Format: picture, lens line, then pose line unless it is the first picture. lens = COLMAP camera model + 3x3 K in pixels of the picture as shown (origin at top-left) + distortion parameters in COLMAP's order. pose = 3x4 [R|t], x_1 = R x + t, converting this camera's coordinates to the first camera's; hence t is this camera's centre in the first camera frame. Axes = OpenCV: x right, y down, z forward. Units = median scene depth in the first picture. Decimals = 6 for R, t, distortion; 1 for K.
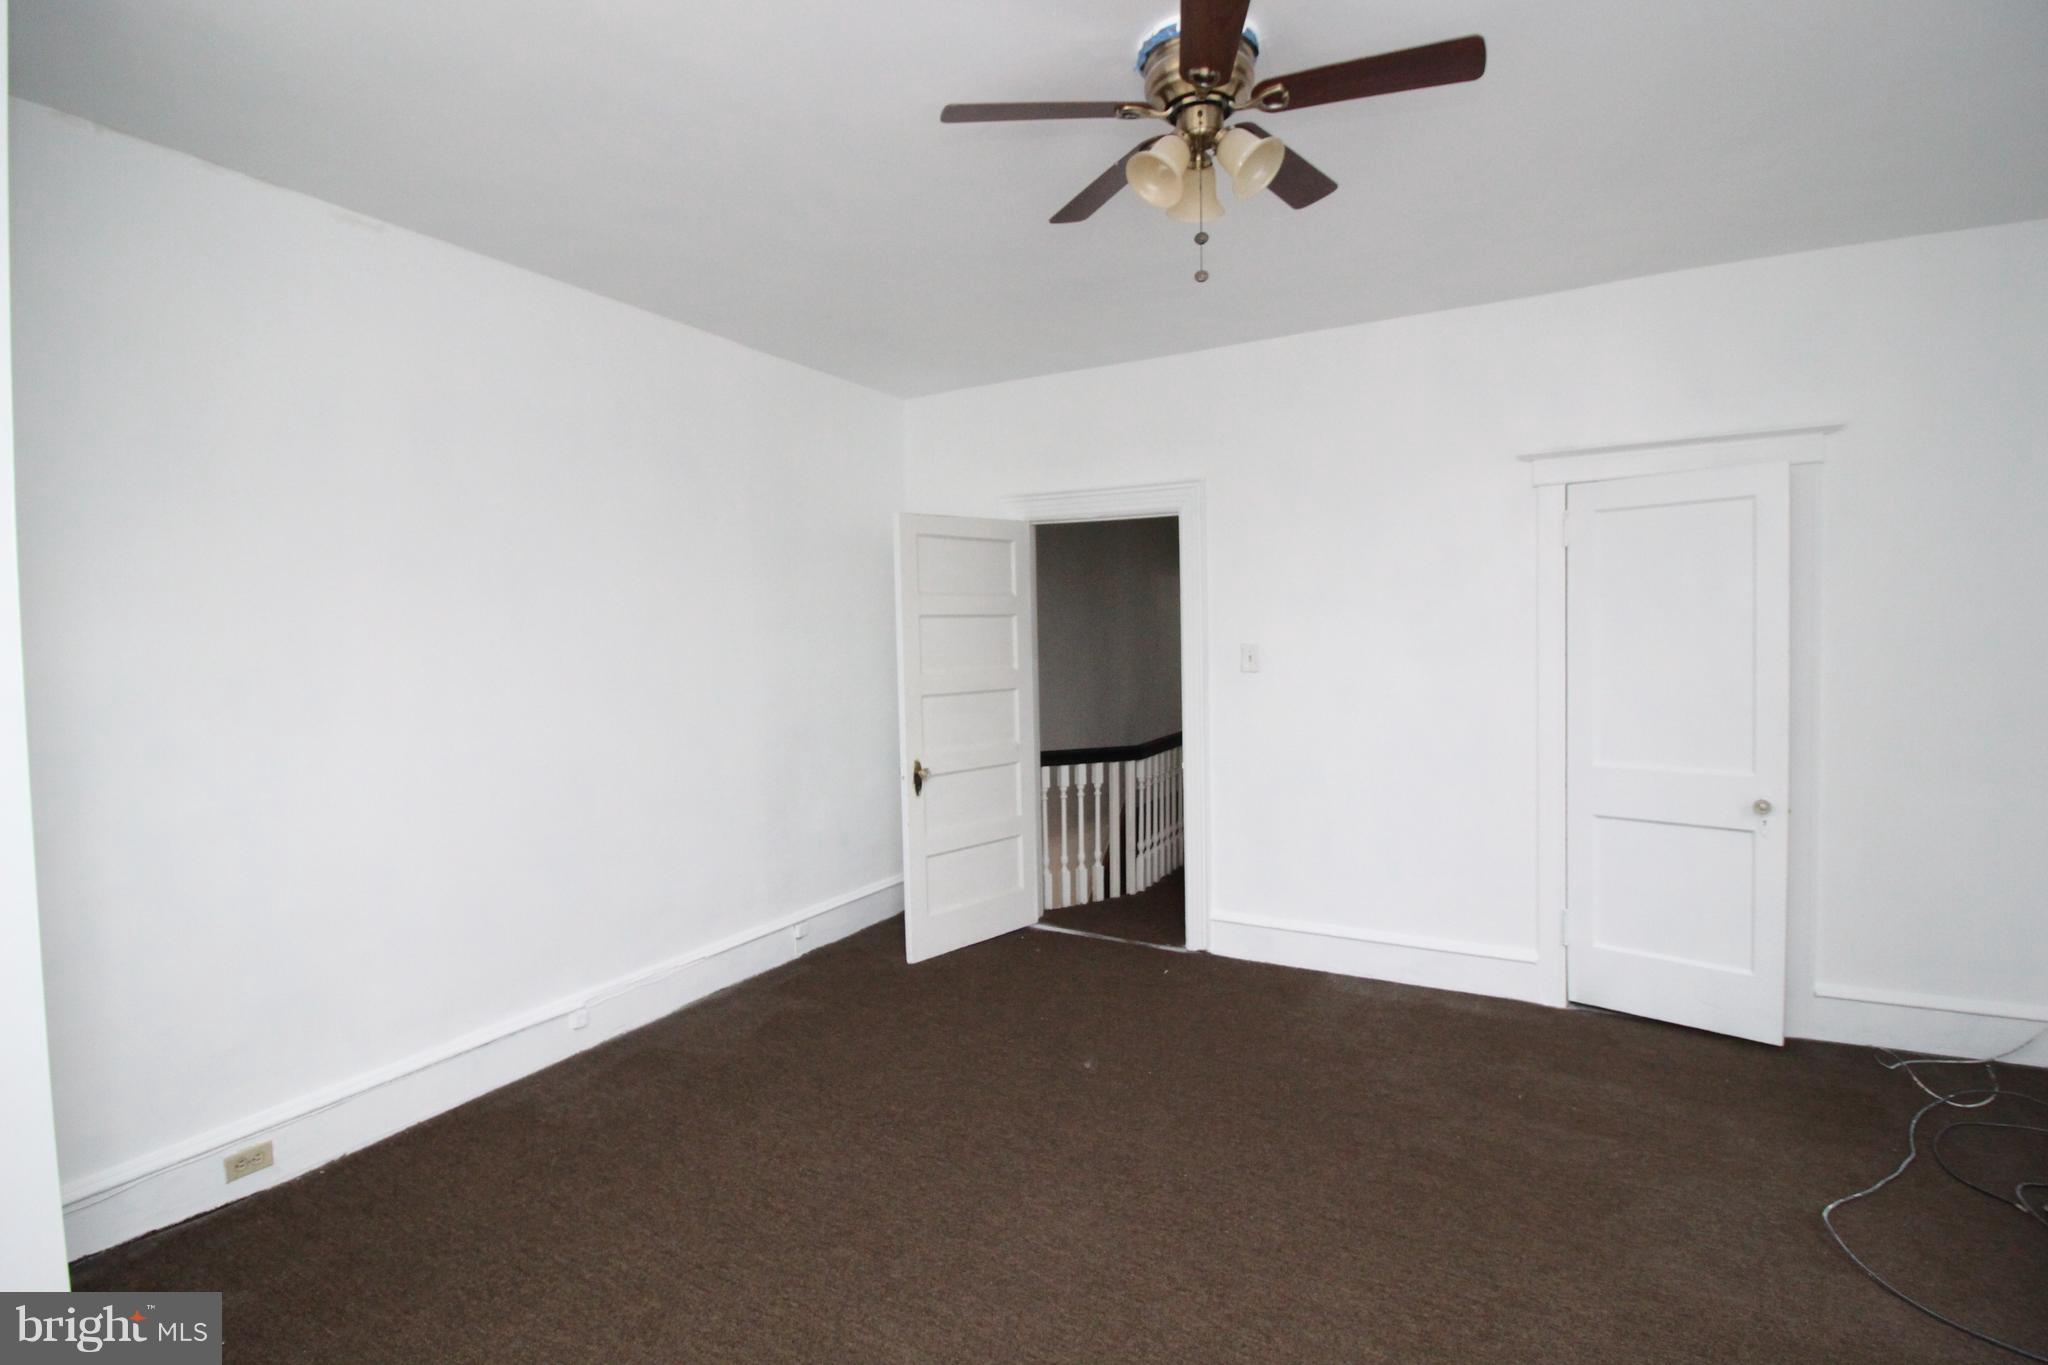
lens RADIAL K [[960.8, 0, 1019.3], [0, 960.8, 674.1], [0, 0, 1]] dist [-0.003756, -0.004059]
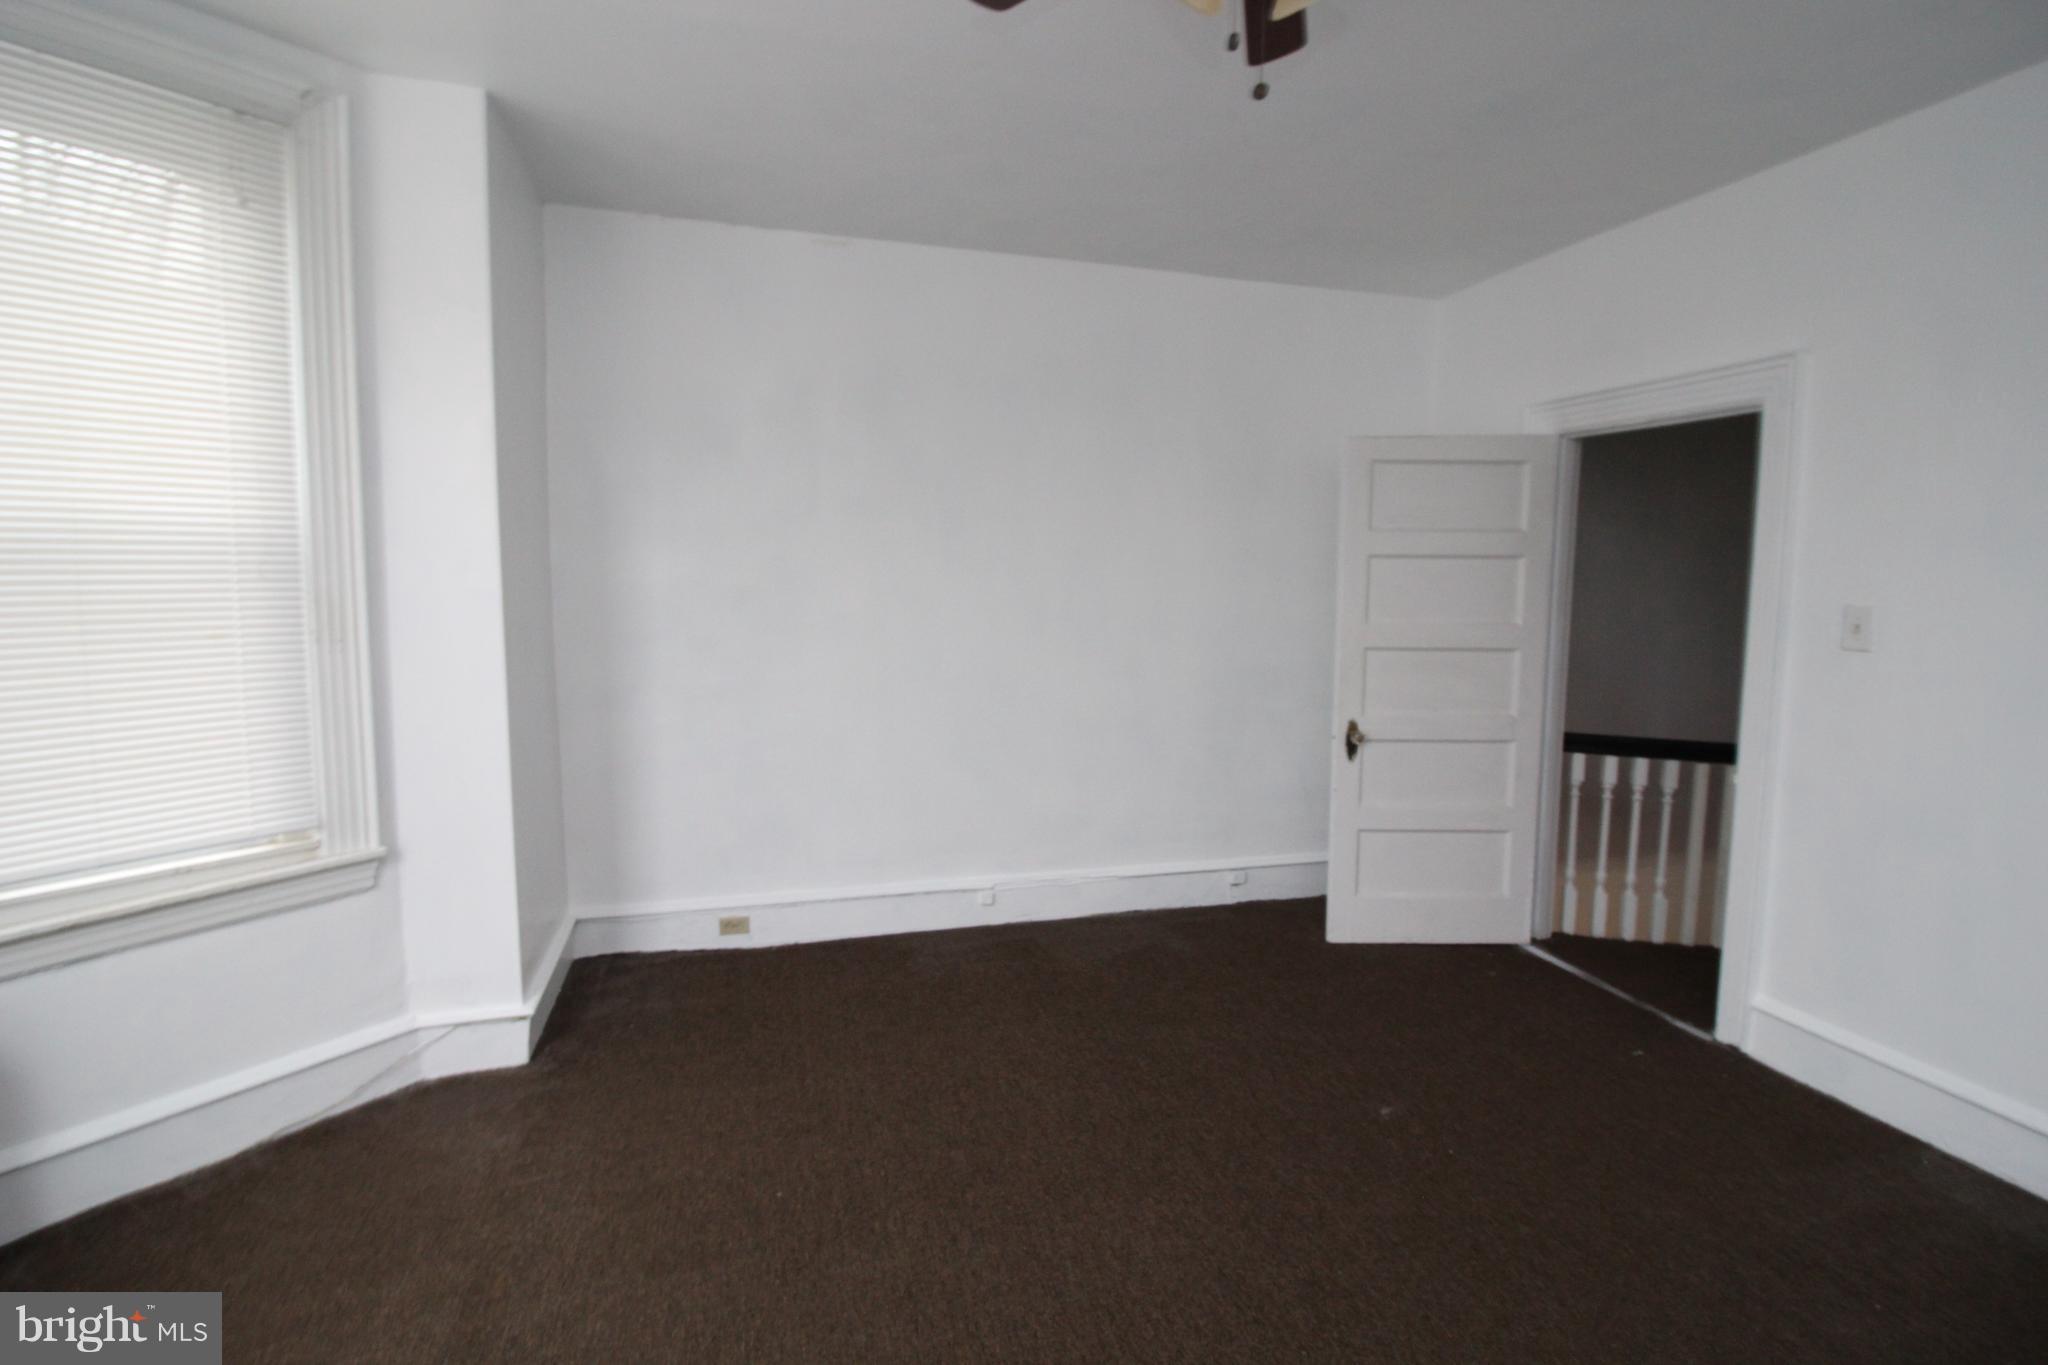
lens RADIAL K [[960.8, 0, 1015.3], [0, 960.8, 673.2], [0, 0, 1]] dist [-0.003756, -0.004059]
pose [[0.711174, 0.096589, -0.696350, 0.272438], [-0.052992, 0.995064, 0.083903, -0.010575], [0.701016, -0.022769, 0.712782, 0.148681]]
